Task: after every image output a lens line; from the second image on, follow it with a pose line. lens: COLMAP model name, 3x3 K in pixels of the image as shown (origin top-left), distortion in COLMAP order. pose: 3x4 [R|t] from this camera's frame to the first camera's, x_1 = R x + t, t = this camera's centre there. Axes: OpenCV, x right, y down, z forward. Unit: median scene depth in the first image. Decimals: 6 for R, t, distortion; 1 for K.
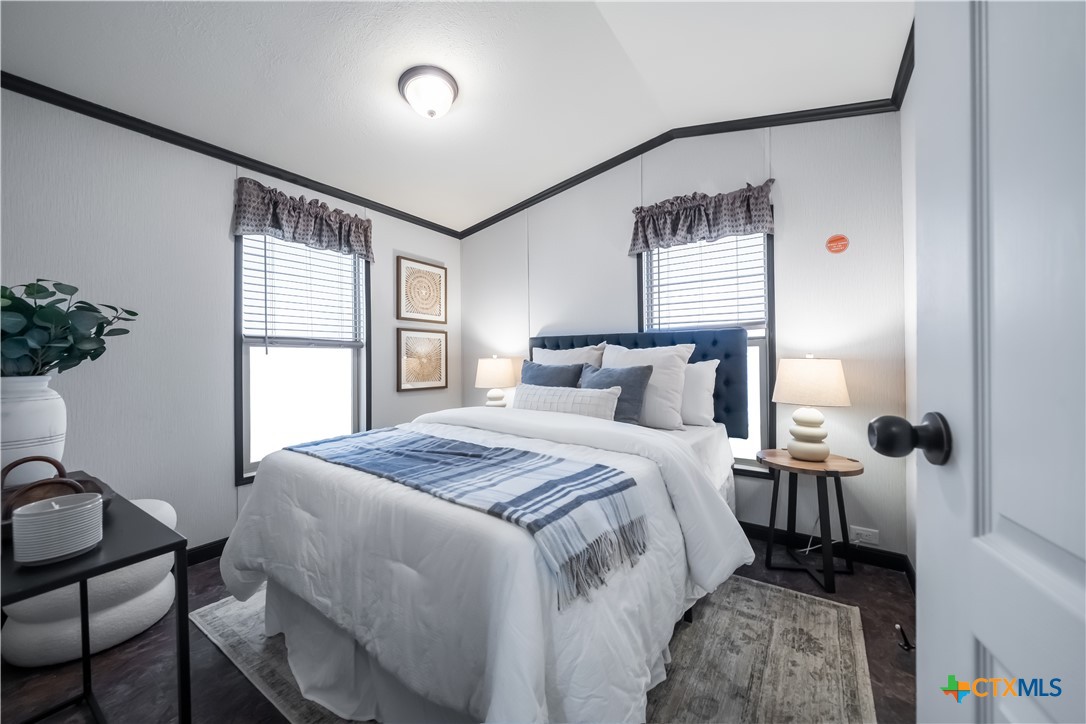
lens RADIAL K [[398.0, 0, 550.5], [0, 398.0, 362.4], [0, 0, 1]] dist [-0.001778, -0.000452]
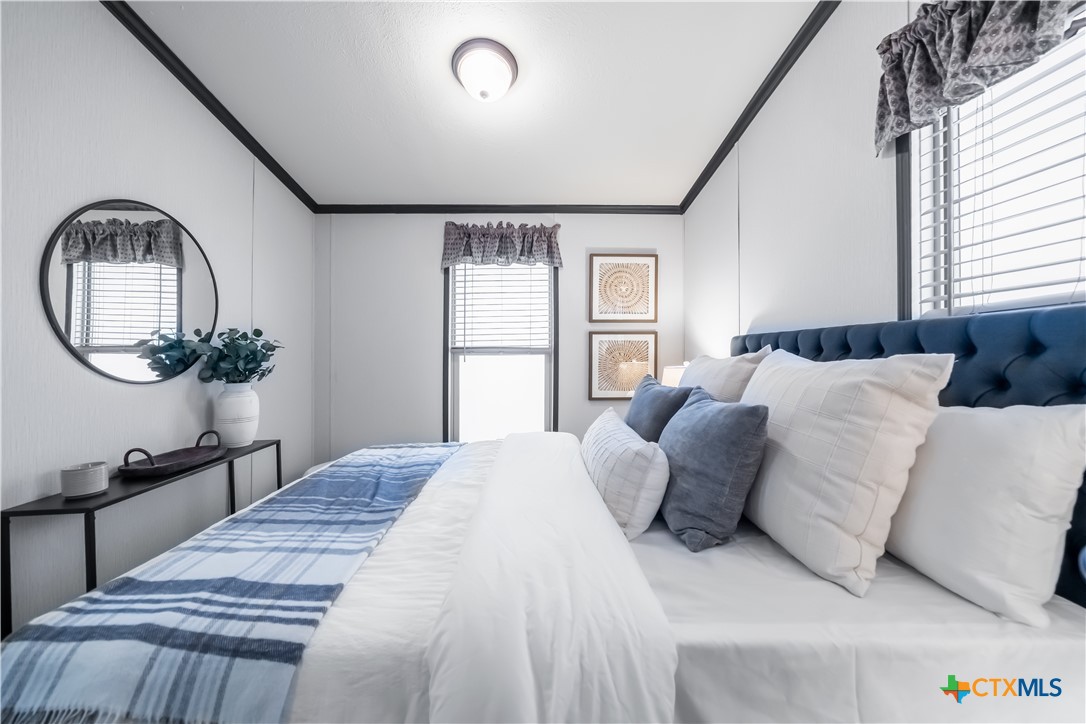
lens RADIAL K [[398.0, 0, 546.1], [0, 398.0, 355.1], [0, 0, 1]] dist [-0.001778, -0.000452]
pose [[0.581773, 0.001519, -0.813350, 0.402517], [-0.002393, 0.999997, 0.000156, -0.040575], [0.813348, 0.001856, 0.581775, 0.482065]]
